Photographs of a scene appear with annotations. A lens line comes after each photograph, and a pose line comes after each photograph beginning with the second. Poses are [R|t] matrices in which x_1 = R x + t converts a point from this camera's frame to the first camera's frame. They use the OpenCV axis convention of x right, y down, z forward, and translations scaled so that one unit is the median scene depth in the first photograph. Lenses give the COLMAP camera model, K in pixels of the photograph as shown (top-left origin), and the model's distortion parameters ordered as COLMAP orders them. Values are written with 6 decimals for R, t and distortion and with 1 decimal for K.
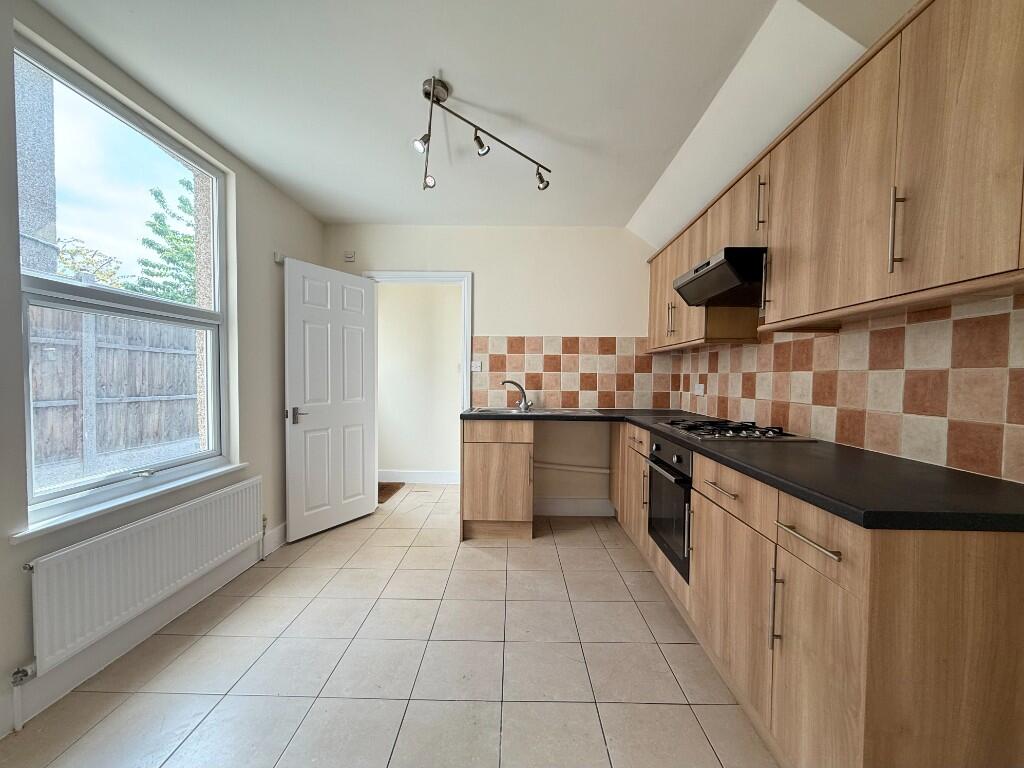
lens RADIAL K [[415.8, 0, 507.3], [0, 415.8, 388.0], [0, 0, 1]] dist [0.001486, 0.000088]
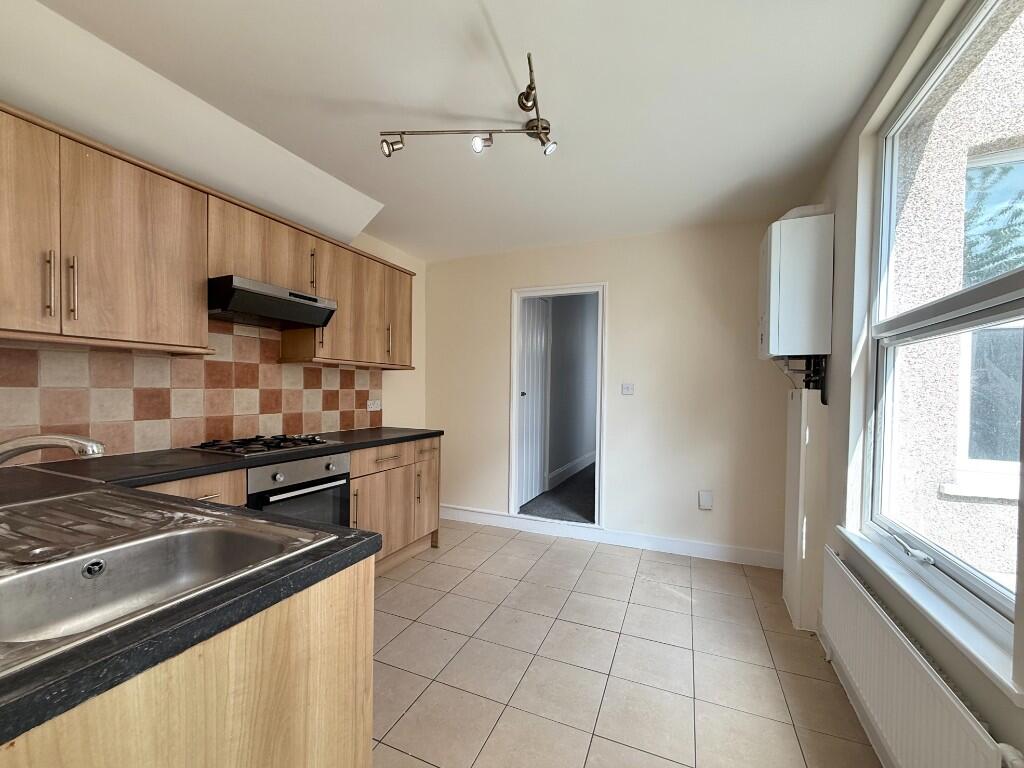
lens RADIAL K [[415.6, 0, 511.1], [0, 415.6, 390.7], [0, 0, 1]] dist [0.000174, 0.000104]
pose [[-0.927858, -0.021560, 0.372310, -0.335590], [-0.010670, 0.999454, 0.031286, -0.057290], [-0.372781, 0.025056, -0.927581, 1.309112]]
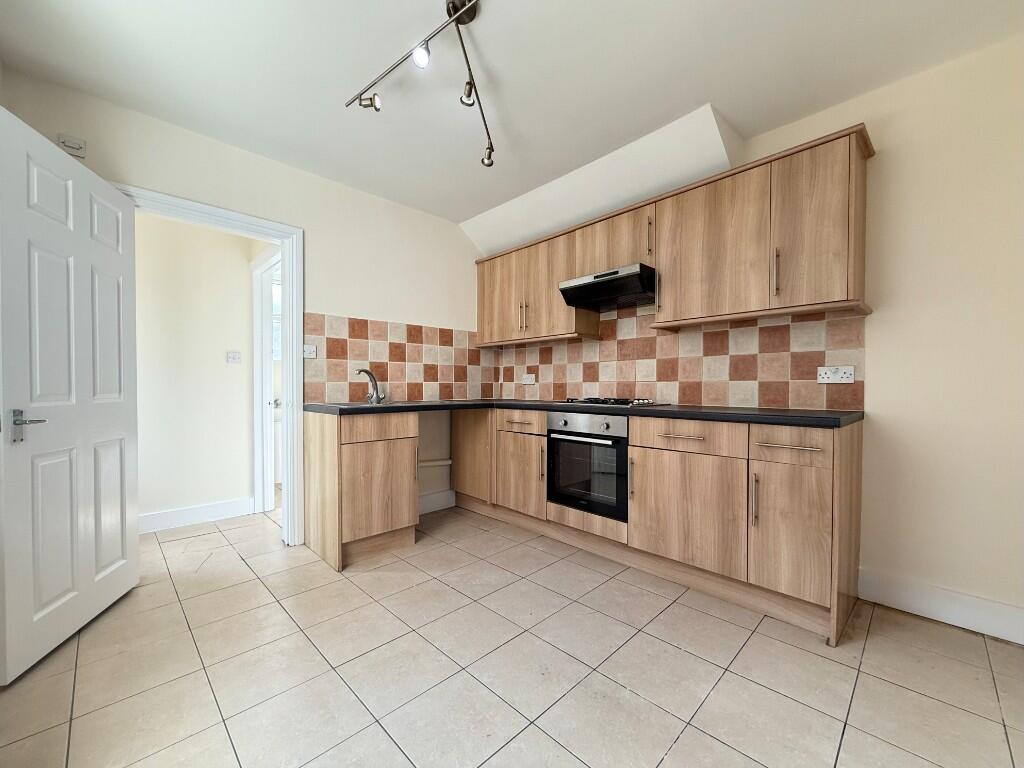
lens RADIAL K [[415.6, 0, 511.1], [0, 415.6, 390.7], [0, 0, 1]] dist [0.000174, 0.000104]
pose [[0.698704, -0.017065, 0.715207, -0.464174], [0.026899, 0.999635, -0.002428, 0.042335], [-0.714905, 0.020935, 0.698908, 0.232682]]
